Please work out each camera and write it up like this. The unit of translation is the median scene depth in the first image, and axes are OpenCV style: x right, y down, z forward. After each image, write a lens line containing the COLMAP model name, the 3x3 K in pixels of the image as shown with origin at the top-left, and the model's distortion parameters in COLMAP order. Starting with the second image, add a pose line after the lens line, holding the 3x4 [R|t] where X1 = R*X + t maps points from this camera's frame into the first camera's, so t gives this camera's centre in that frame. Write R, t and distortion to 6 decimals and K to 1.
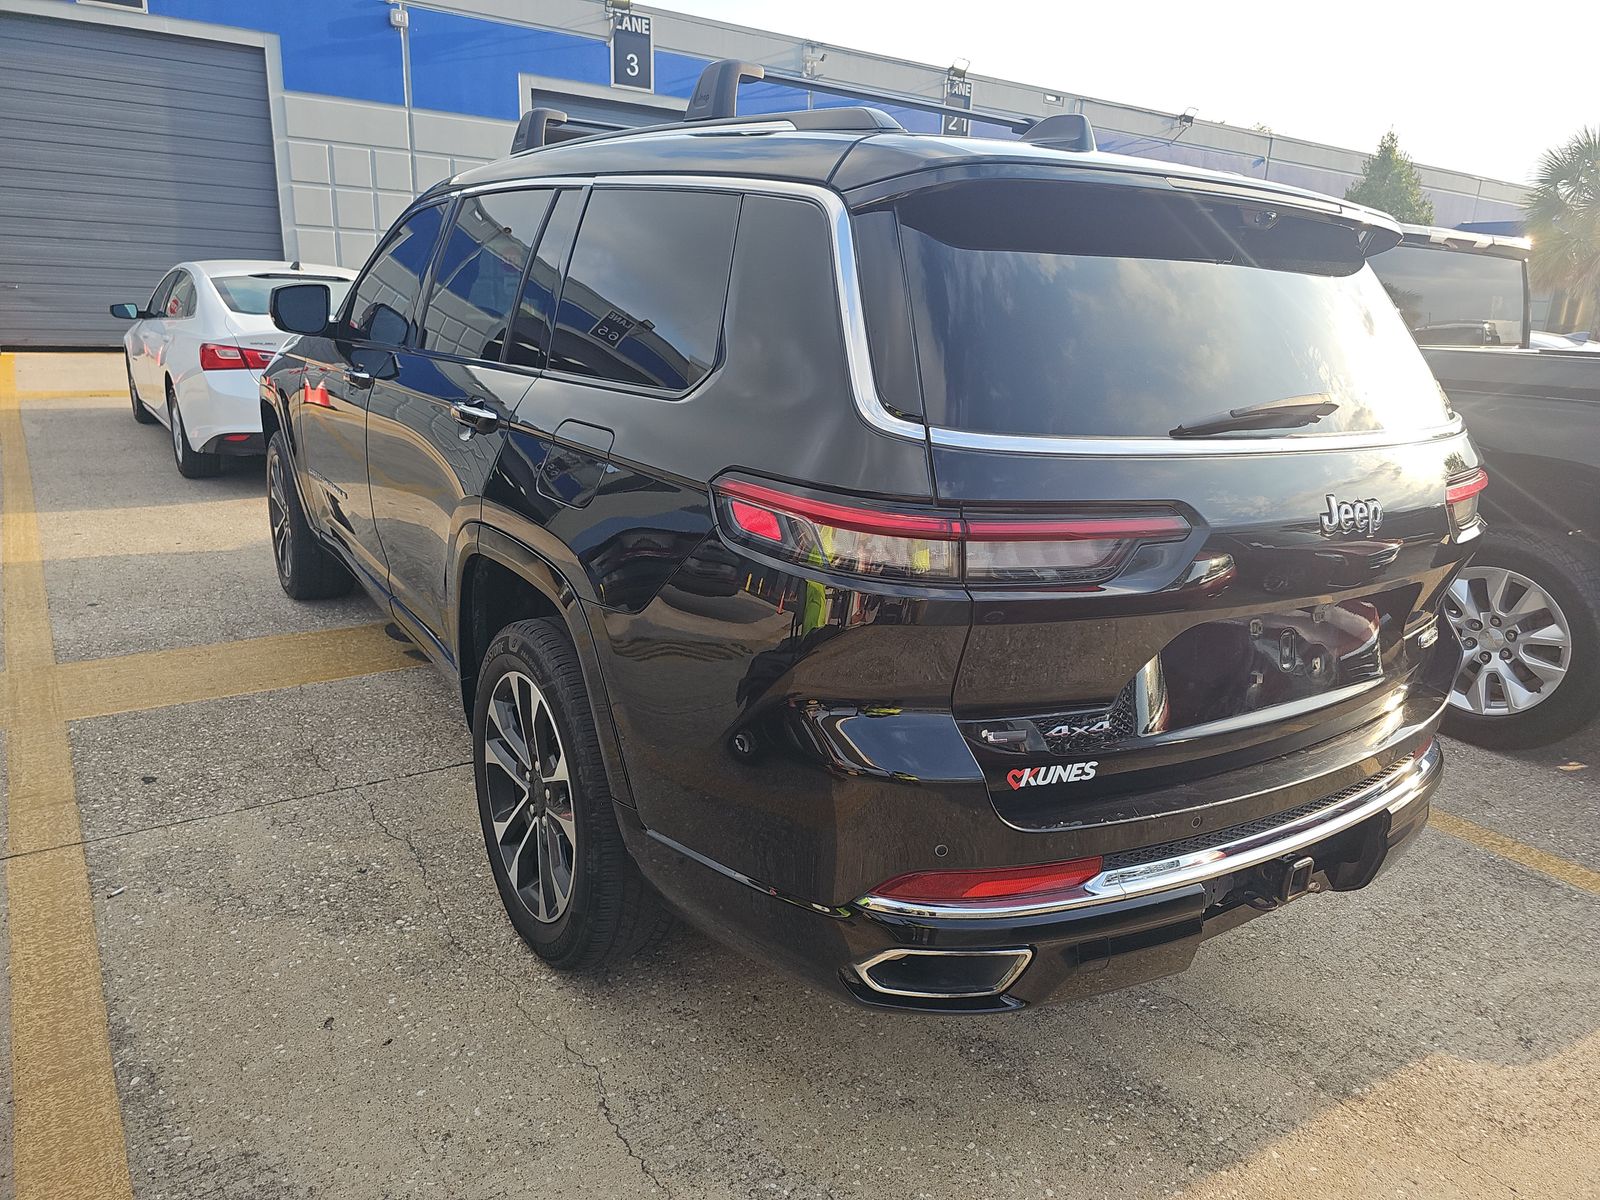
lens RADIAL K [[1072.2, 0, 800.0], [0, 1072.2, 600.0], [0, 0, 1]] dist [0.020889, -0.024430]
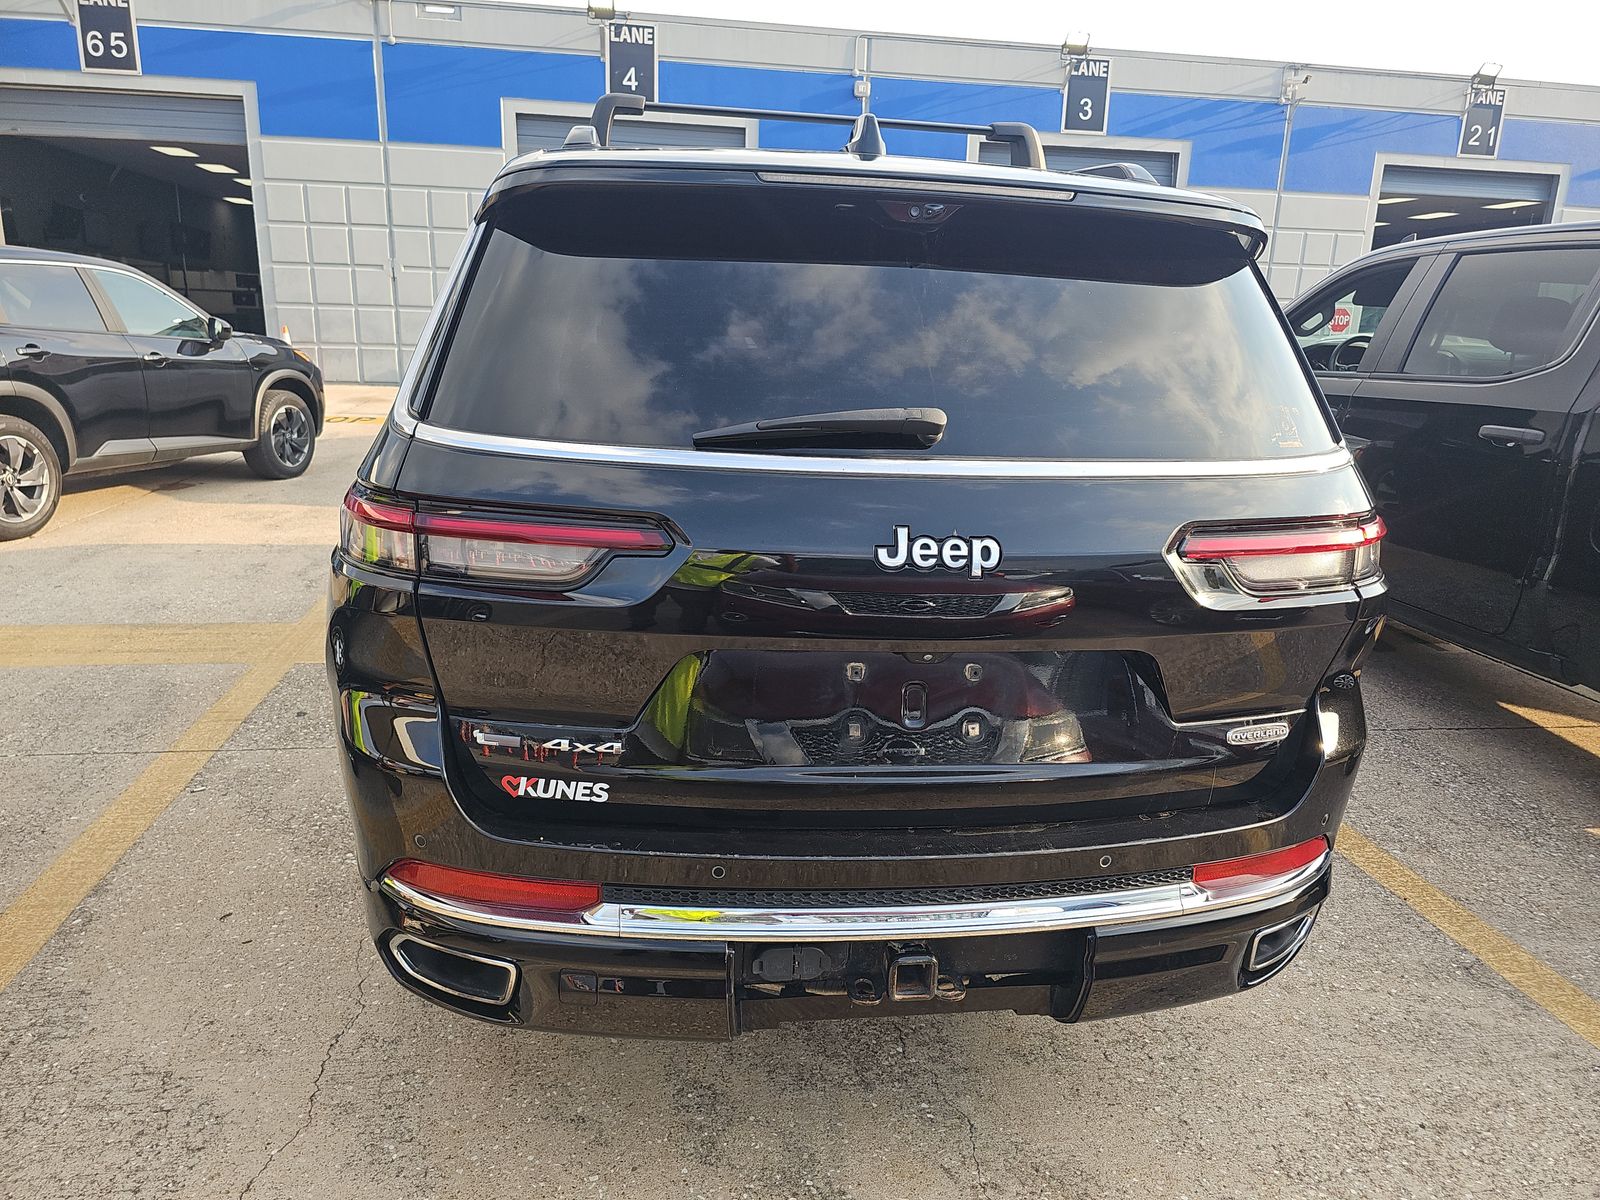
lens RADIAL K [[1072.2, 0, 800.0], [0, 1072.2, 600.0], [0, 0, 1]] dist [0.020889, -0.024430]
pose [[0.899211, 0.092645, -0.427593, 0.785529], [-0.110320, 0.993756, -0.016685, -0.013316], [0.423378, 0.062176, 0.903817, 0.199986]]
